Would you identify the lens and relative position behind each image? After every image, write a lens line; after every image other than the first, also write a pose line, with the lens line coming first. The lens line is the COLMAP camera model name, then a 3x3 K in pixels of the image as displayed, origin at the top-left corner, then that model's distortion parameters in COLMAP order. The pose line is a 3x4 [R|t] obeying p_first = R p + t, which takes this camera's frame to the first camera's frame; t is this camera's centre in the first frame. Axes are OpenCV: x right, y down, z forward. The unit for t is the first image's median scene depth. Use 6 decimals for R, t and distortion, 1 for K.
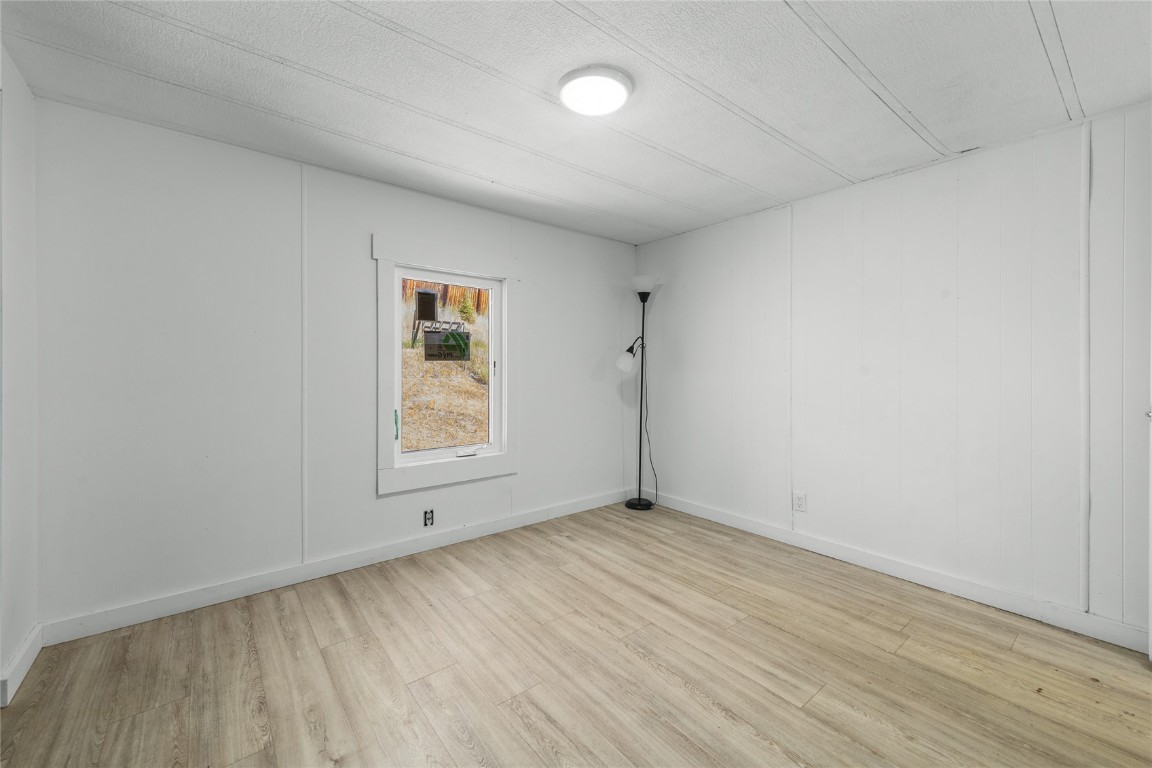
lens RADIAL K [[471.4, 0, 568.1], [0, 471.4, 373.1], [0, 0, 1]] dist [0.010656, -0.001876]
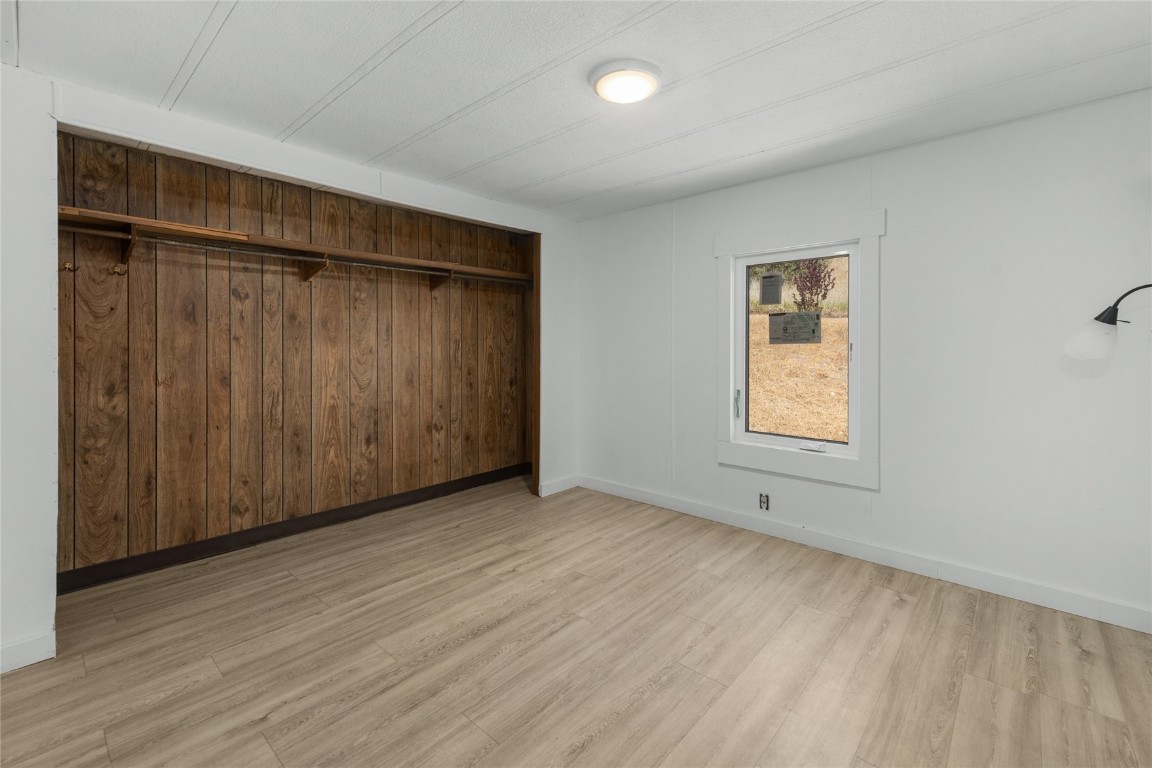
lens RADIAL K [[471.4, 0, 574.0], [0, 471.4, 347.1], [0, 0, 1]] dist [0.010656, -0.001876]
pose [[0.163502, -0.005406, -0.986528, 0.681680], [-0.011333, 0.999909, -0.007358, -0.008363], [0.986478, 0.012384, 0.163425, 0.476208]]
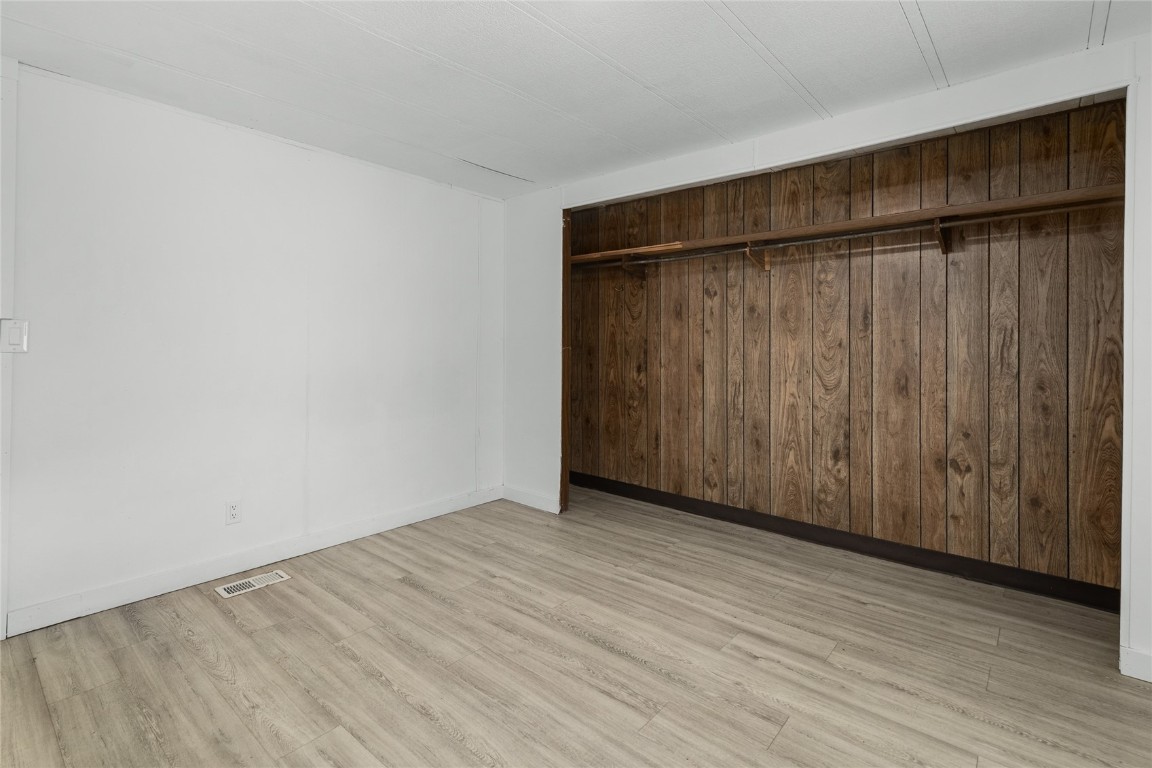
lens RADIAL K [[531.5, 0, 536.6], [0, 531.5, 341.2], [0, 0, 1]] dist [0.005313, -0.000953]
pose [[-0.982464, -0.007842, -0.186286, 0.183985], [-0.010712, 0.999839, 0.014405, -0.017704], [0.186143, 0.016148, -0.982390, 1.170019]]
